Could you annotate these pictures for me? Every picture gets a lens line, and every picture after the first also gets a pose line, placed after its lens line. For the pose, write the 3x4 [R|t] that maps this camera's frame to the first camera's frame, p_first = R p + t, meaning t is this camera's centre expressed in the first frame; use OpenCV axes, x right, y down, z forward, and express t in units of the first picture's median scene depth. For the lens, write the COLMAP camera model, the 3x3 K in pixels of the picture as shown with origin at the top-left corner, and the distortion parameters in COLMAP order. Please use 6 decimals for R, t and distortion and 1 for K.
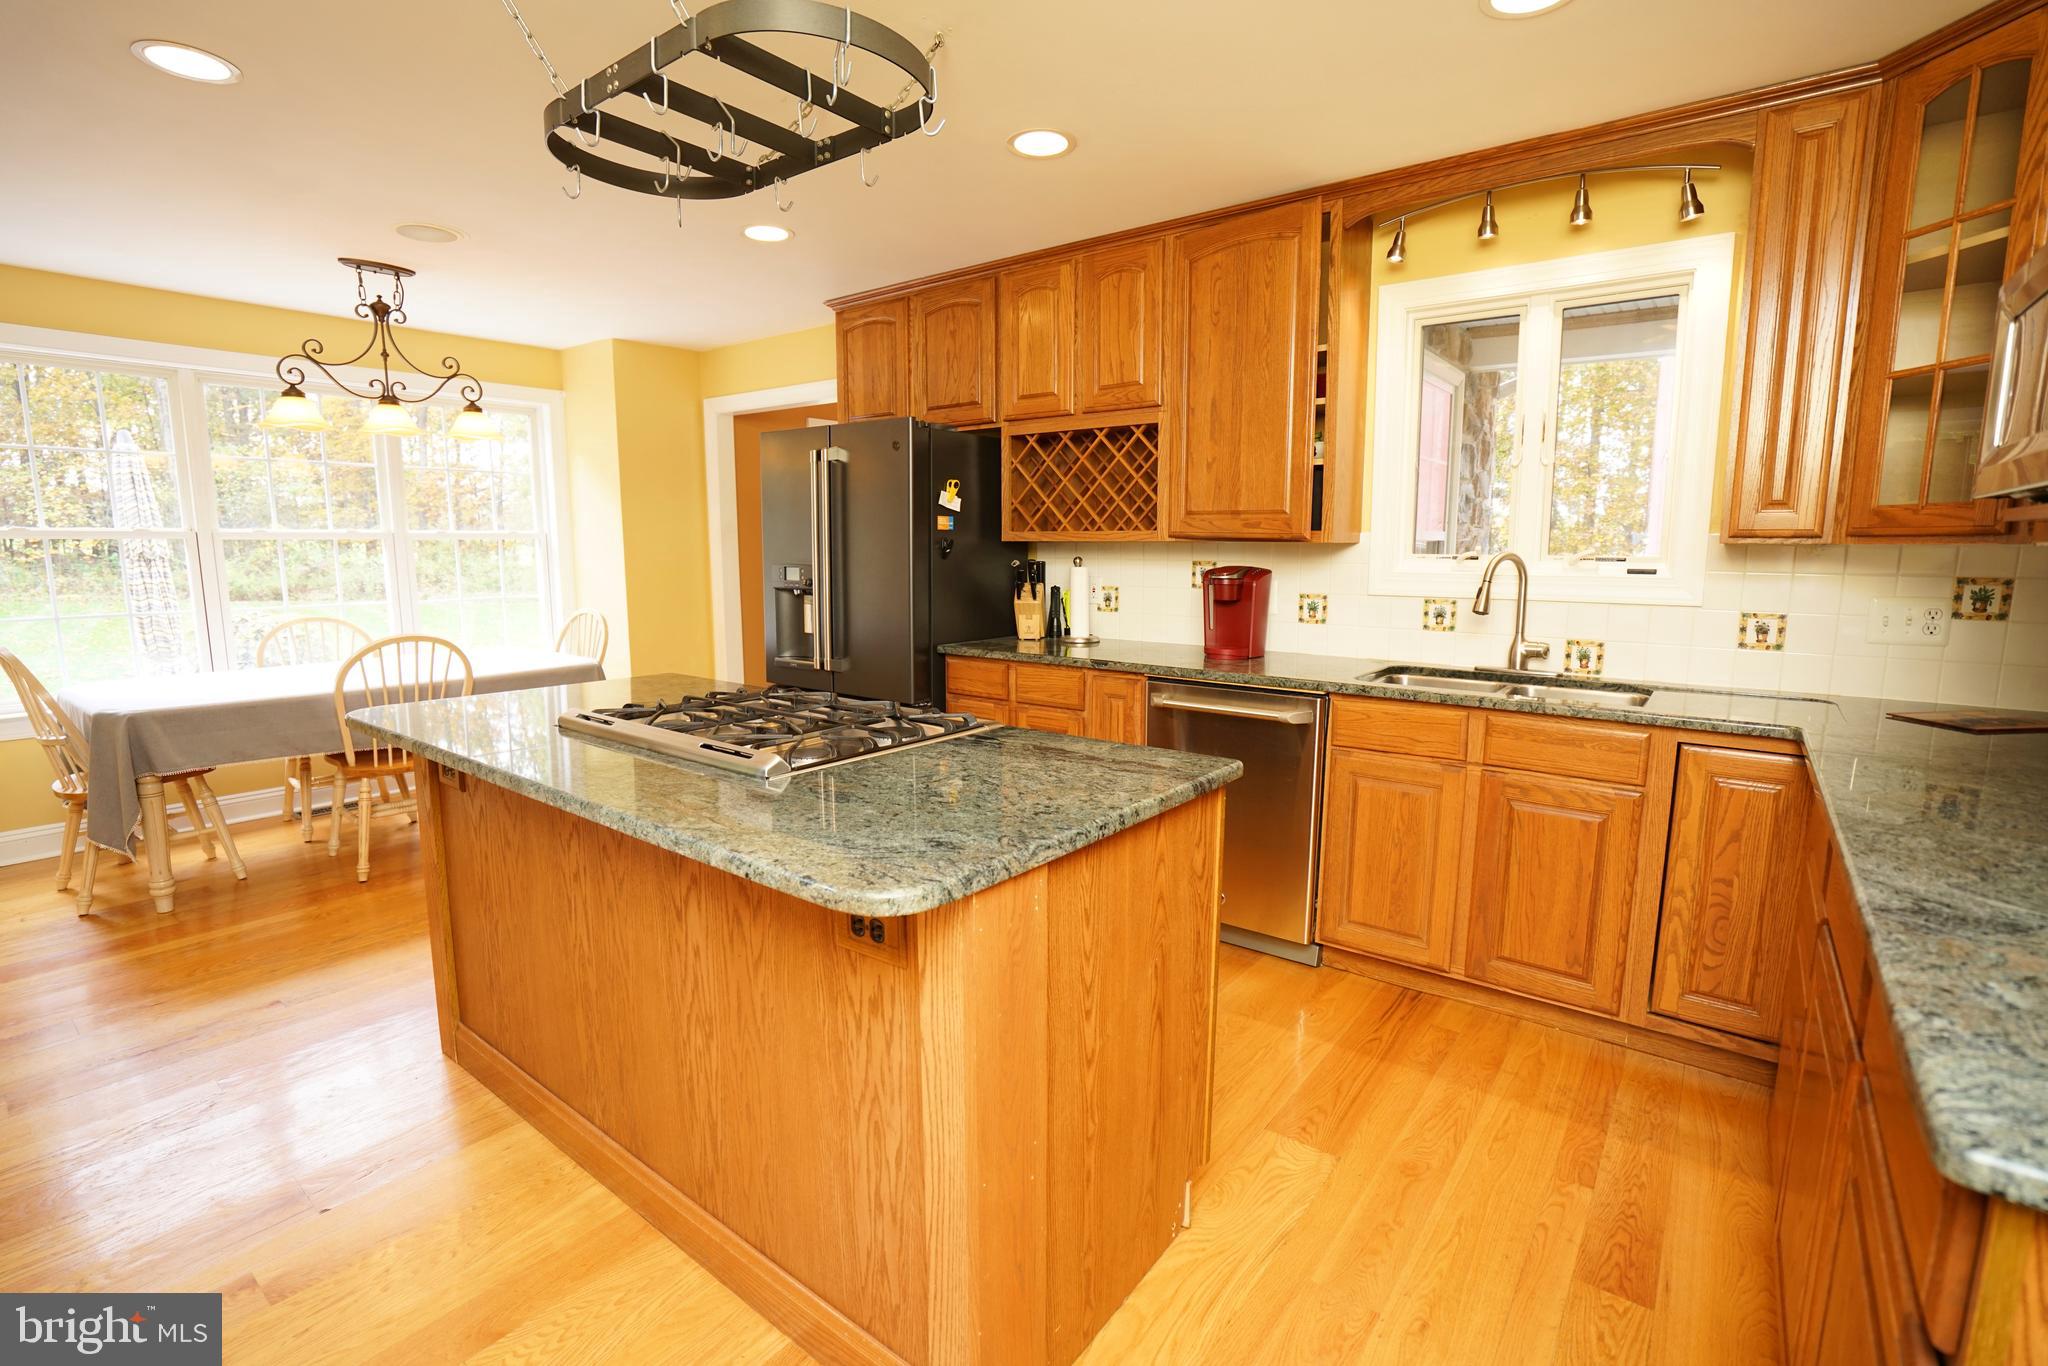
lens RADIAL K [[933.8, 0, 1011.4], [0, 933.8, 681.2], [0, 0, 1]] dist [-0.036948, 0.009304]
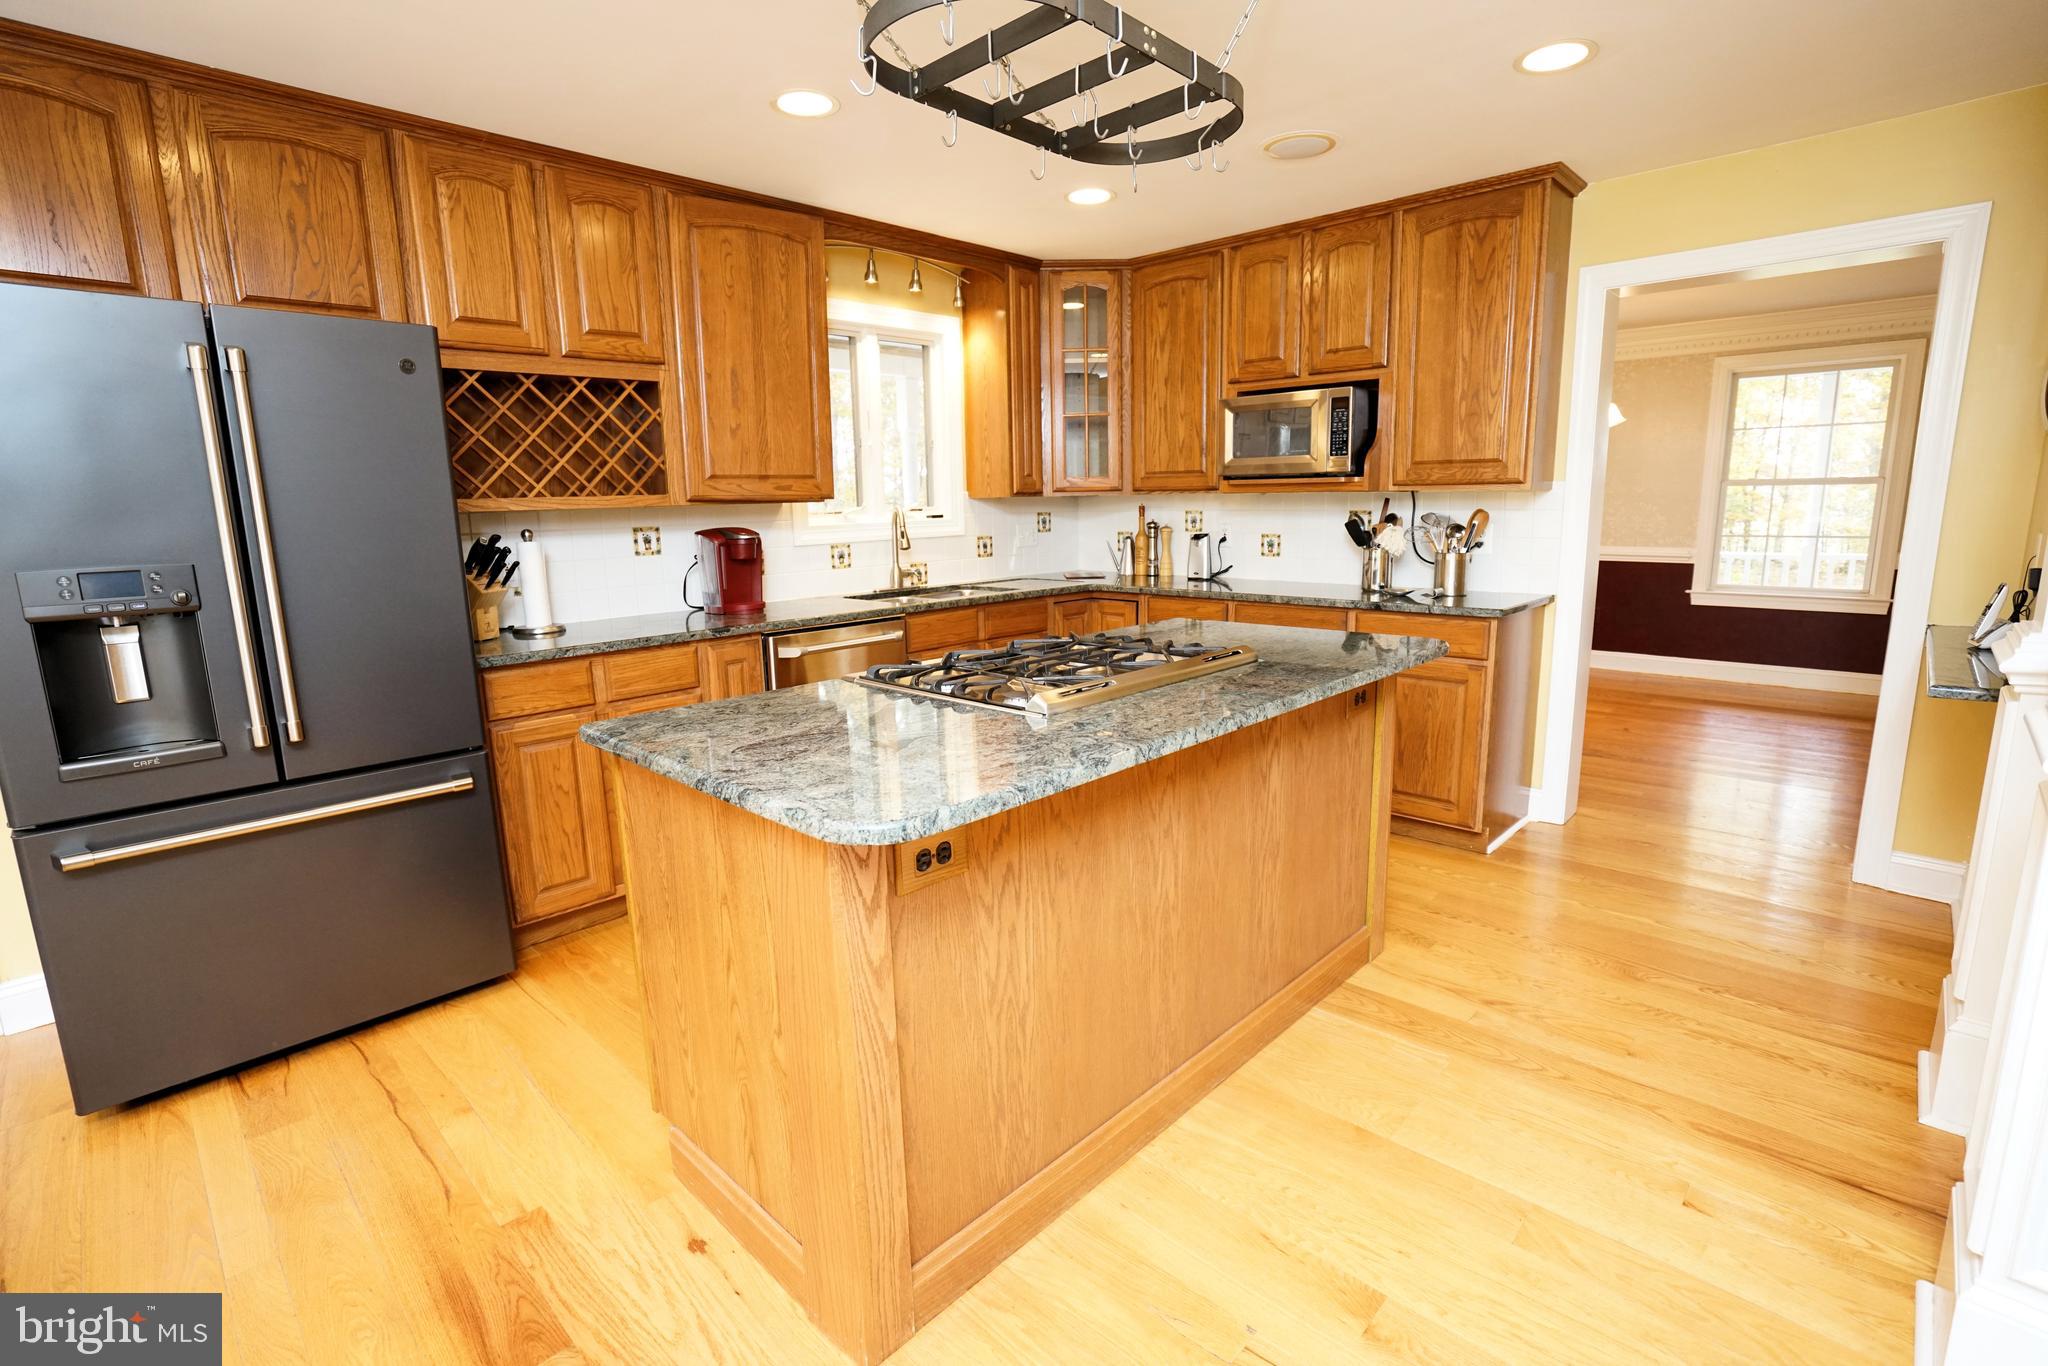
lens RADIAL K [[933.8, 0, 1031.5], [0, 933.8, 682.6], [0, 0, 1]] dist [-0.036948, 0.009304]
pose [[0.107614, -0.195870, 0.974707, -0.790212], [0.173095, 0.969118, 0.175636, -0.078739], [-0.979008, 0.149816, 0.138195, 0.540823]]
